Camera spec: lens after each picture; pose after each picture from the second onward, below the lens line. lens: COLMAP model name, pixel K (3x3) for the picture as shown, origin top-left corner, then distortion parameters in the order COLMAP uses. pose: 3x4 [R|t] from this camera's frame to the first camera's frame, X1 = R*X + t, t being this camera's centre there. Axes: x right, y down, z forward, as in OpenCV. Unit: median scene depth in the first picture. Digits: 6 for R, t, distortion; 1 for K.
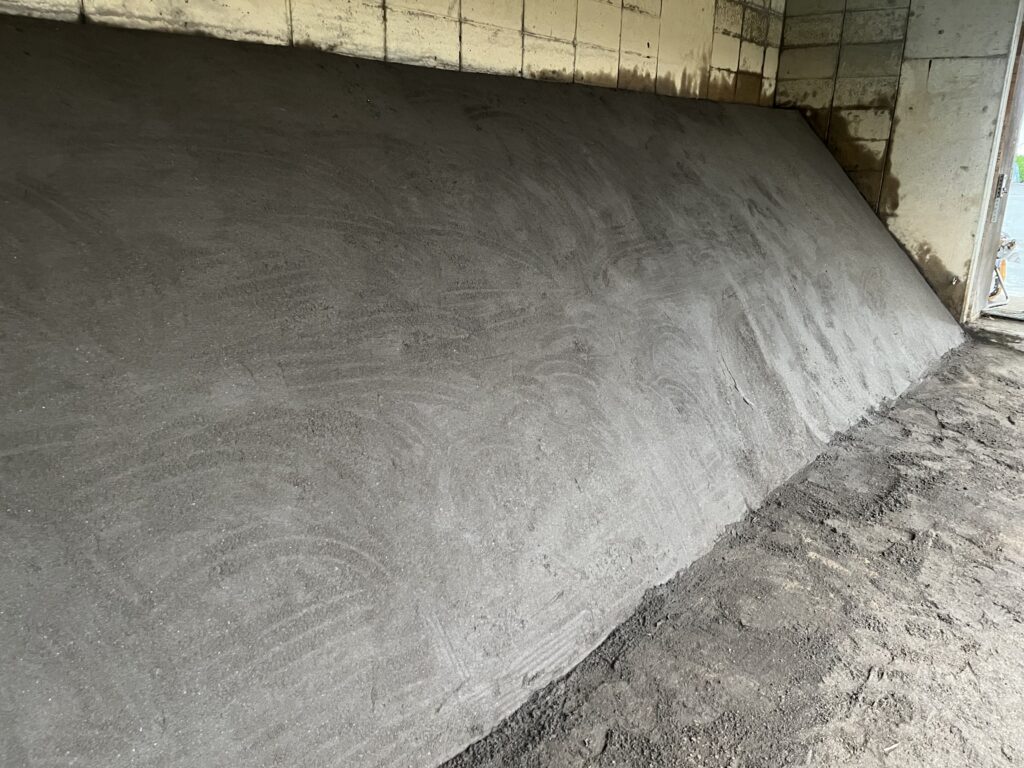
lens RADIAL K [[786.9, 0, 506.5], [0, 786.9, 382.6], [0, 0, 1]] dist [0.074692, -0.103201]
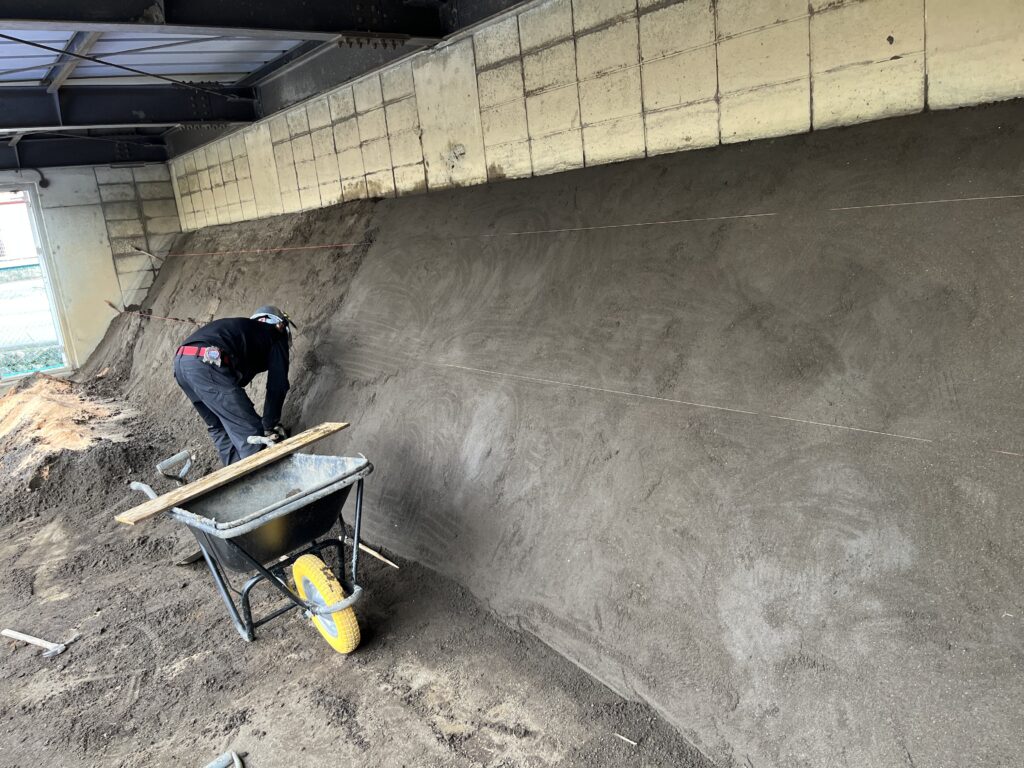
lens RADIAL K [[786.9, 0, 509.9], [0, 786.9, 379.9], [0, 0, 1]] dist [0.074692, -0.103201]
pose [[-0.250514, 0.198769, -0.947488, 1.008842], [-0.194516, 0.948403, 0.250391, -0.317048], [0.948370, 0.247028, -0.198924, 1.050187]]
